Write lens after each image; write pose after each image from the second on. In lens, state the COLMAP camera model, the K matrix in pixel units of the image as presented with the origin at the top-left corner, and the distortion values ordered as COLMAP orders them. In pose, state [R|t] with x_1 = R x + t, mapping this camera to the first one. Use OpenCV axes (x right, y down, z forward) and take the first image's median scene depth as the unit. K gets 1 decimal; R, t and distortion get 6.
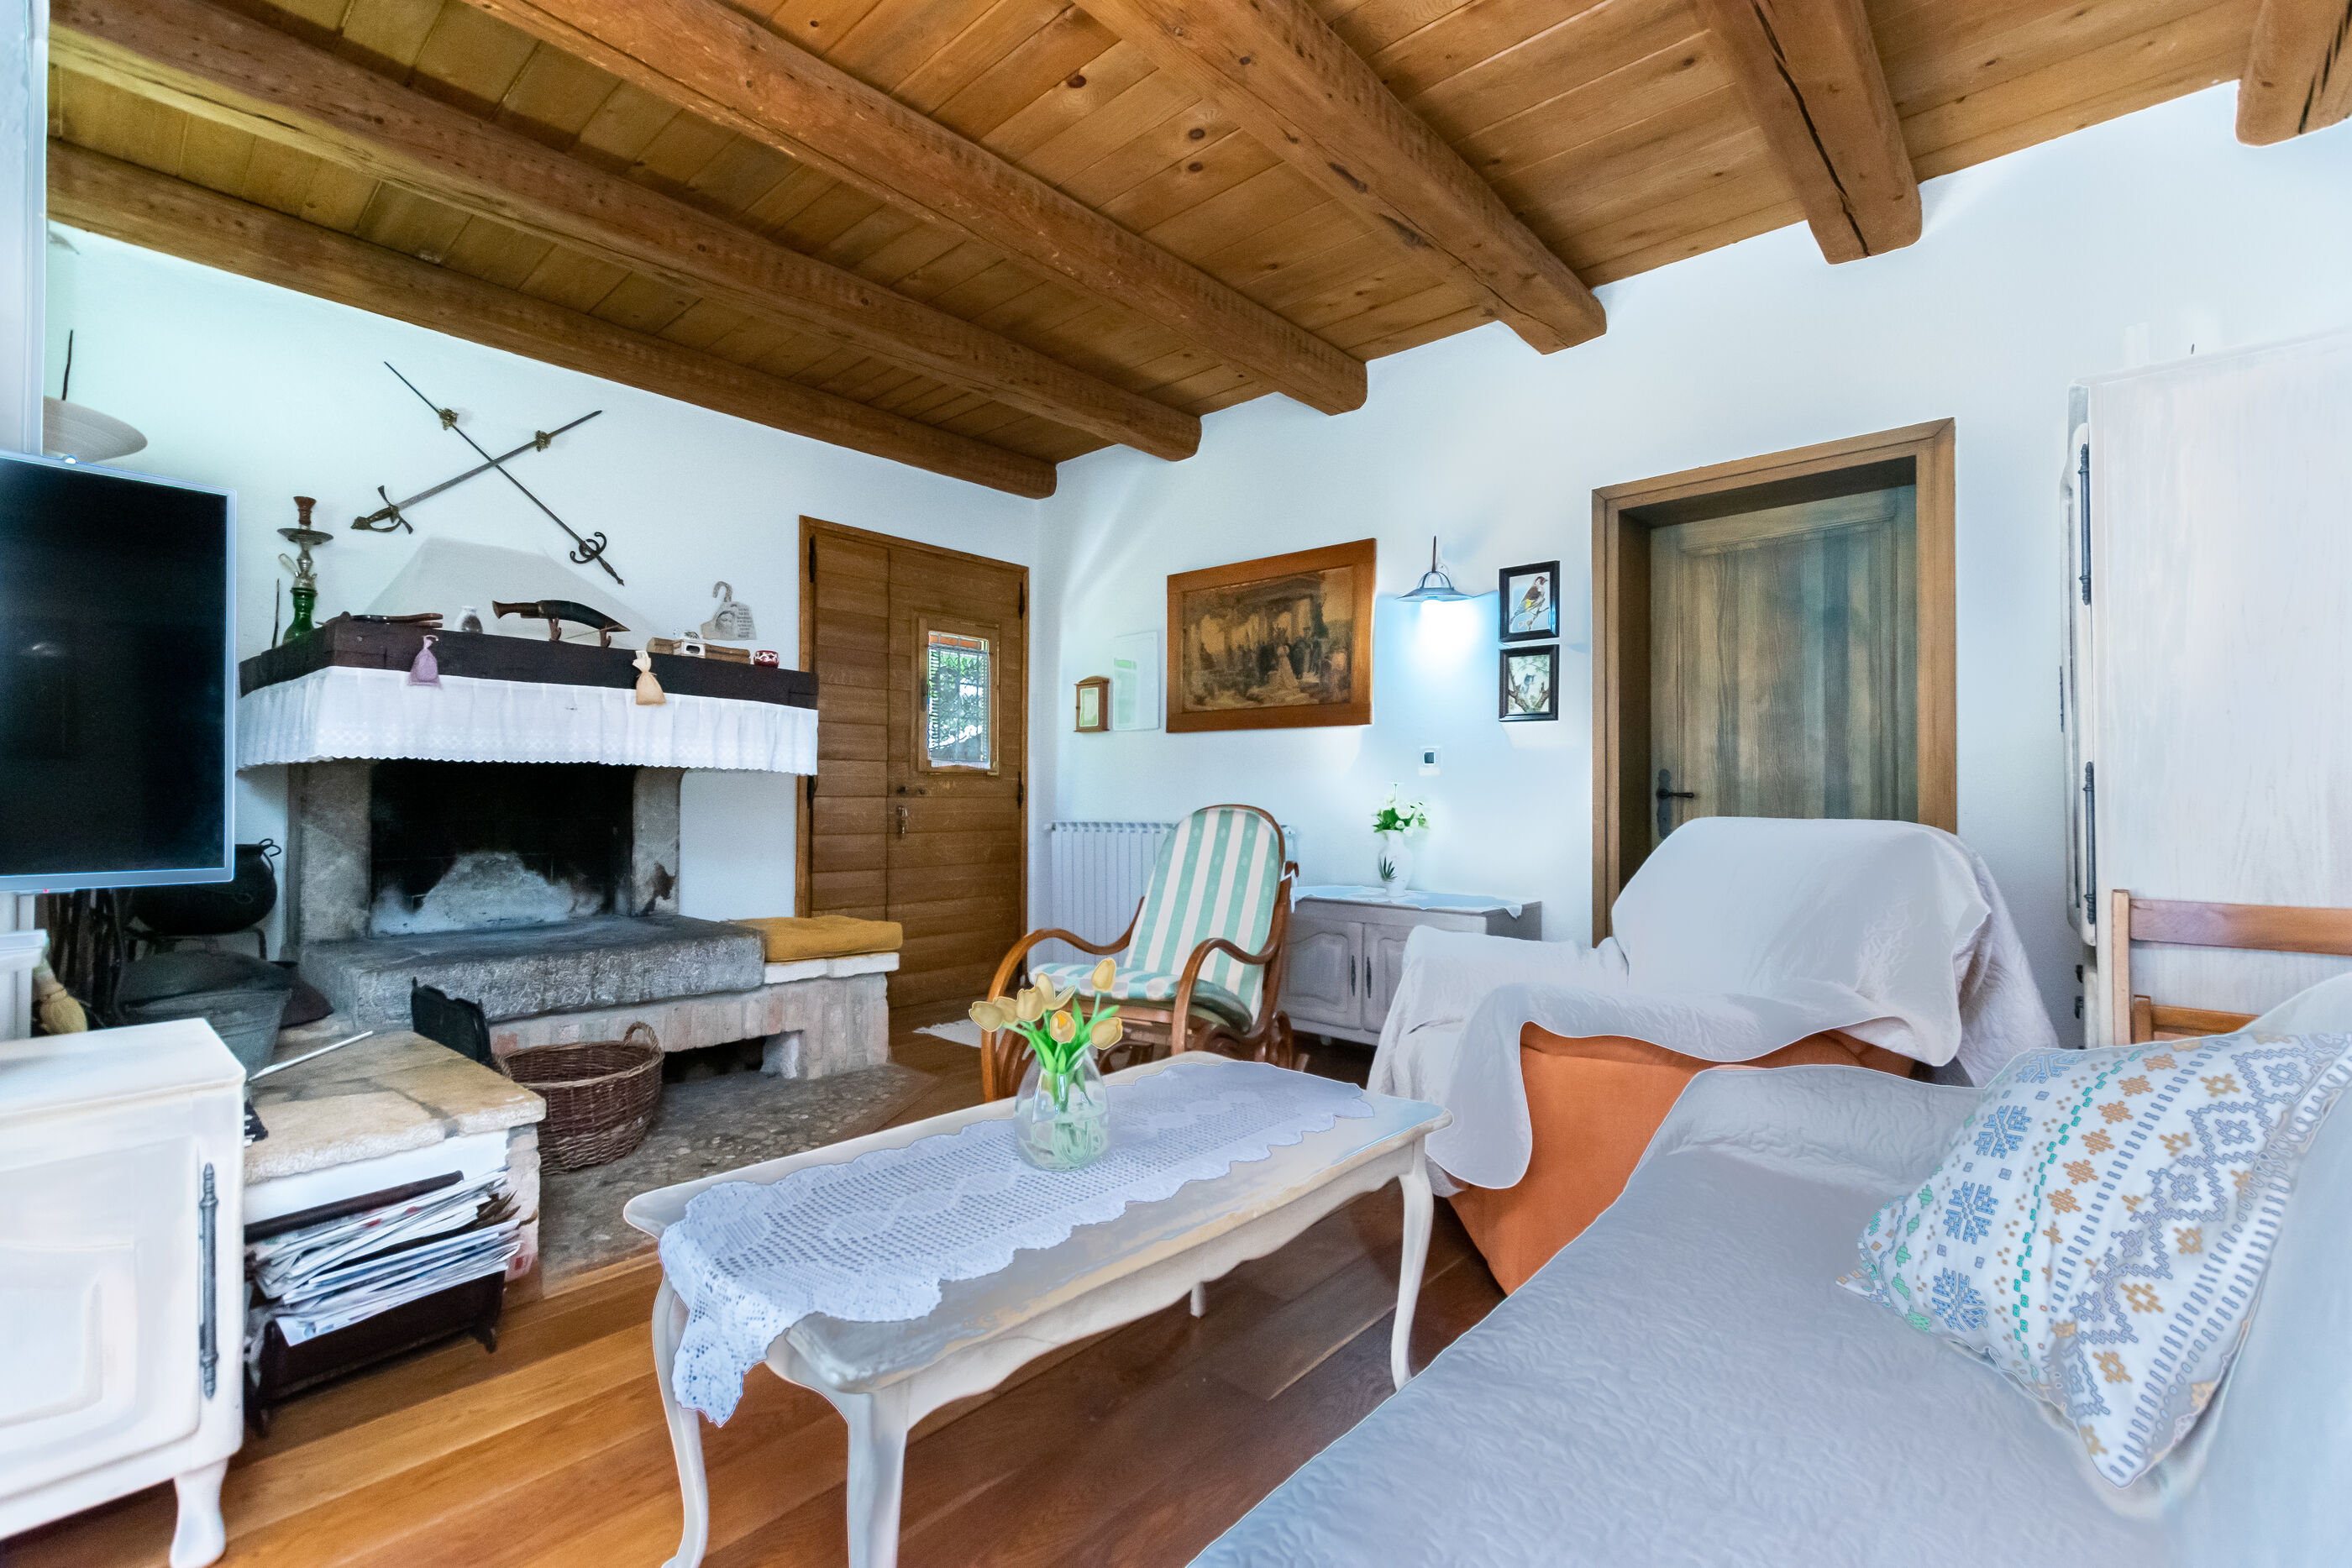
lens RADIAL K [[1010.5, 0, 1176.0], [0, 1010.5, 784.0], [0, 0, 1]] dist [0.004455, 0.000281]
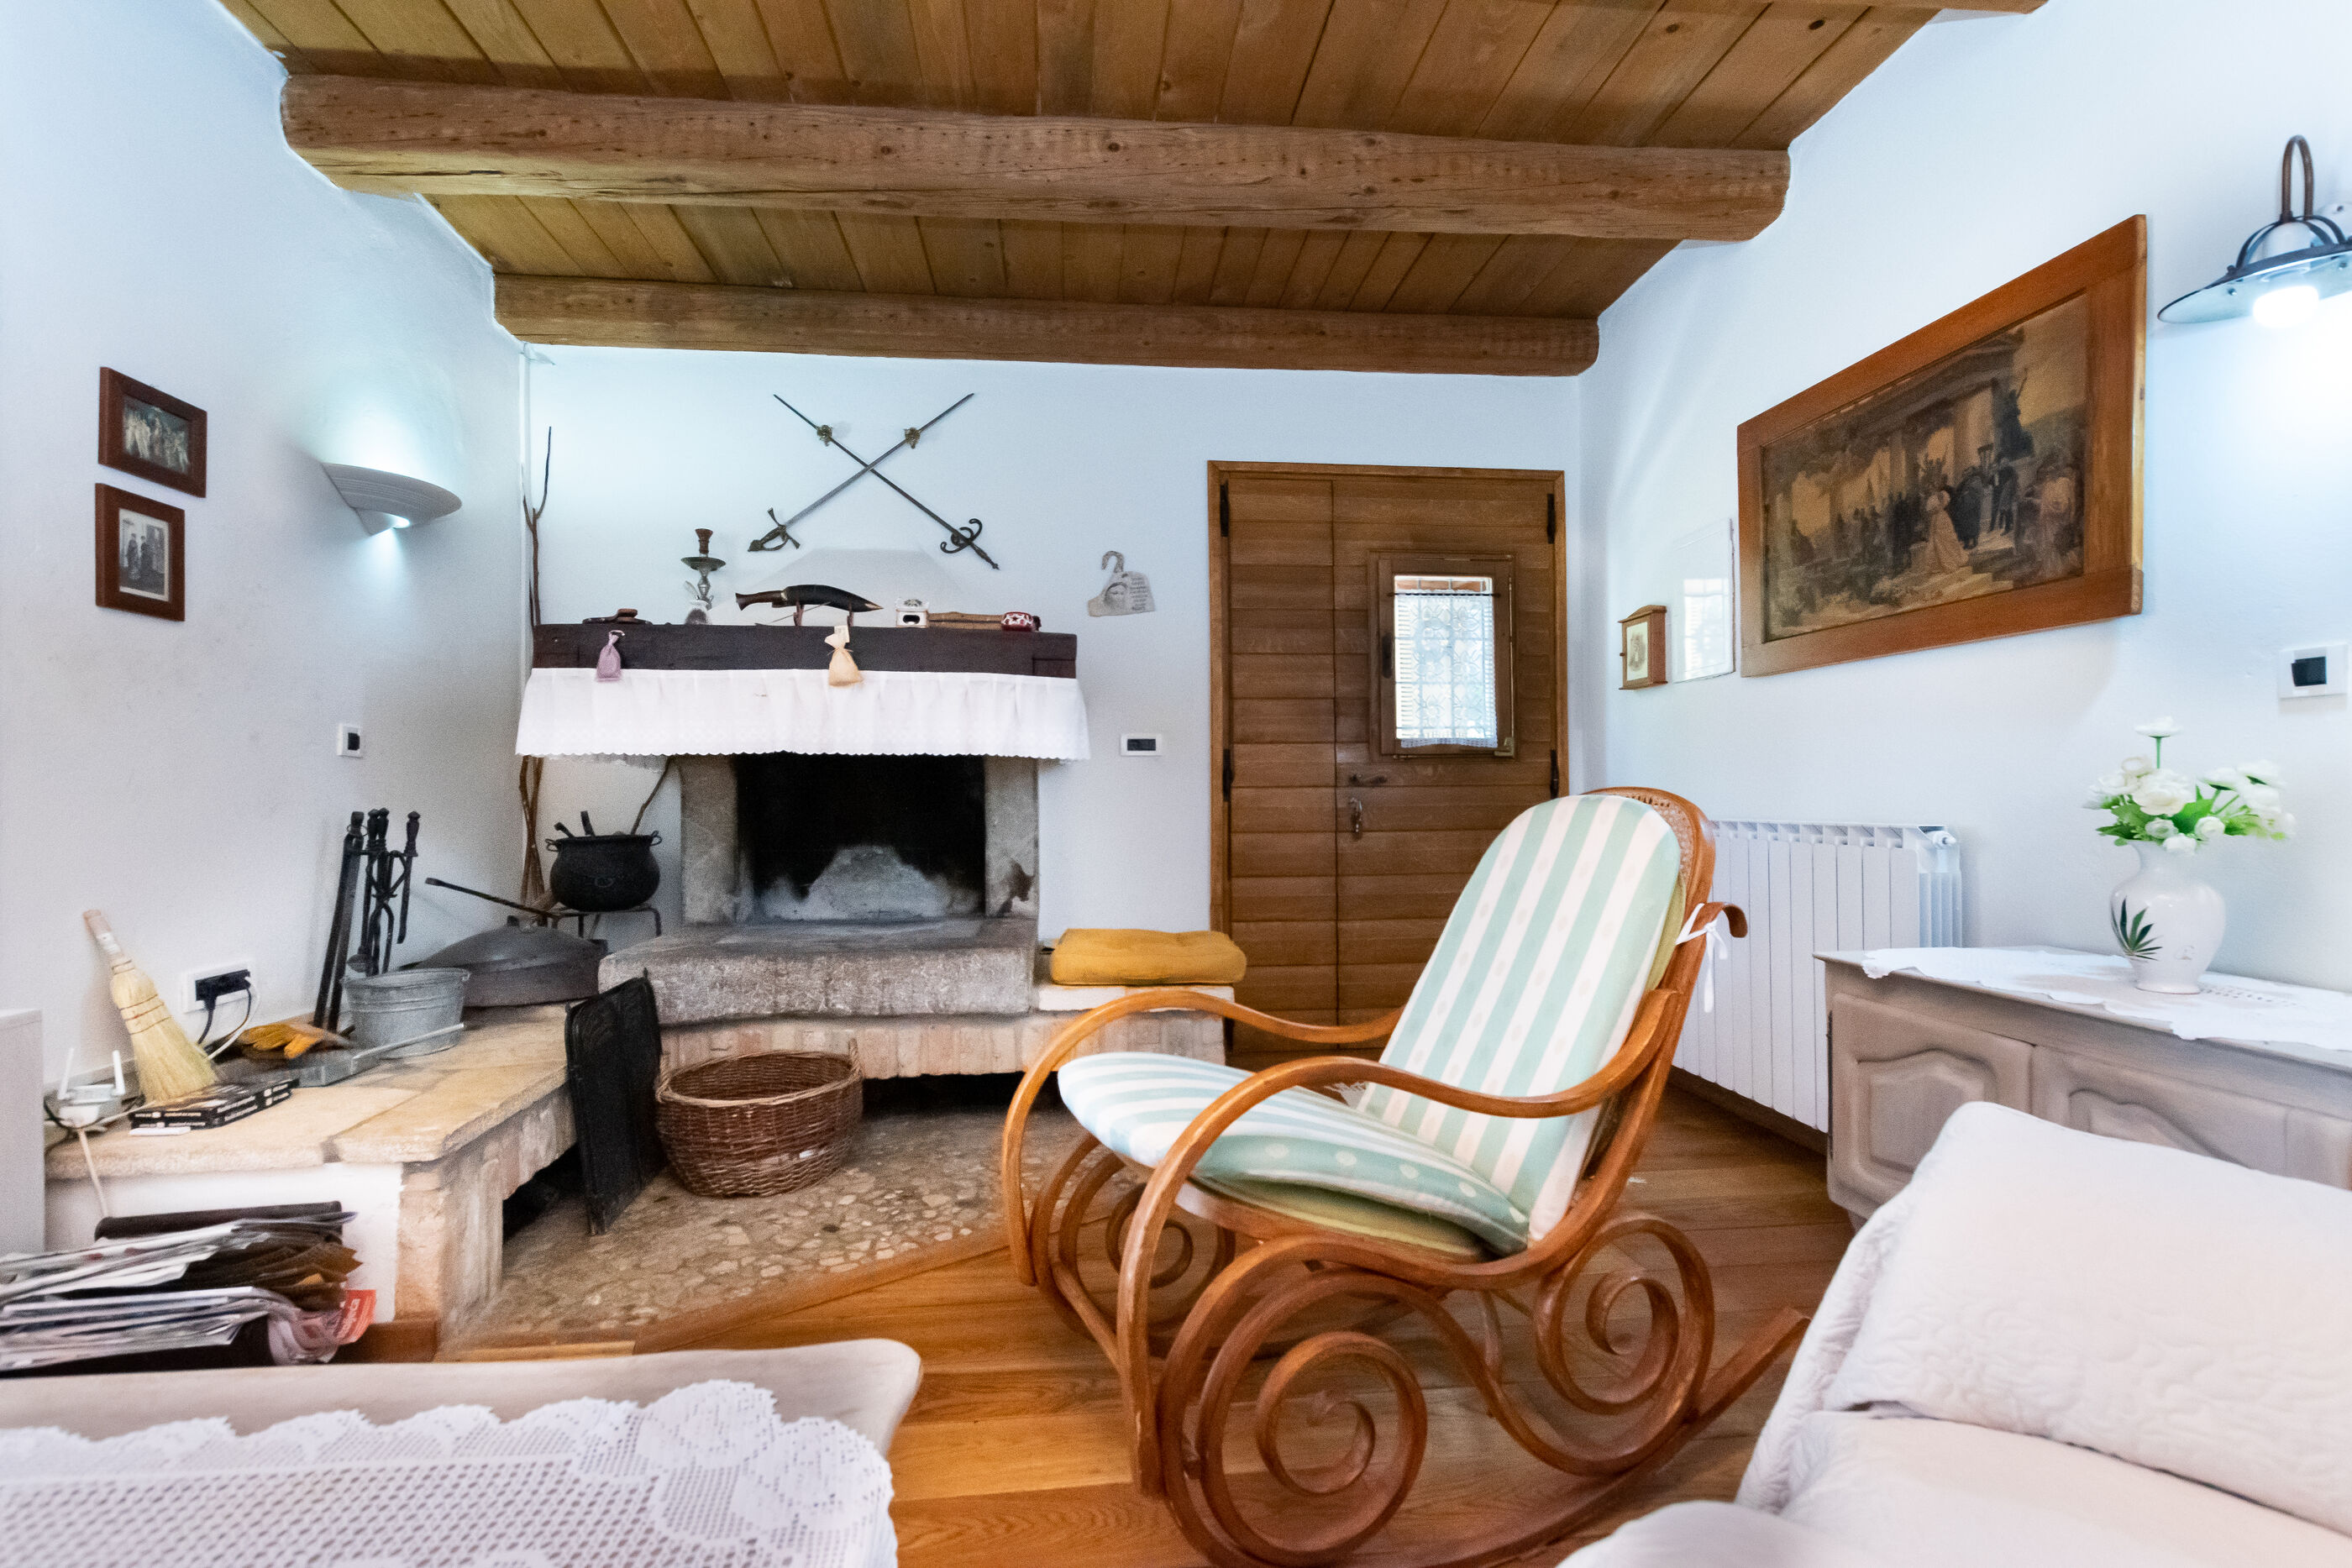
lens RADIAL K [[982.9, 0, 1234.6], [0, 982.9, 789.2], [0, 0, 1]] dist [0.001830, 0.000336]
pose [[0.725255, -0.015804, -0.688299, 0.259344], [0.022113, 0.999755, 0.000345, 0.016203], [0.688125, -0.015470, 0.725427, 0.488625]]
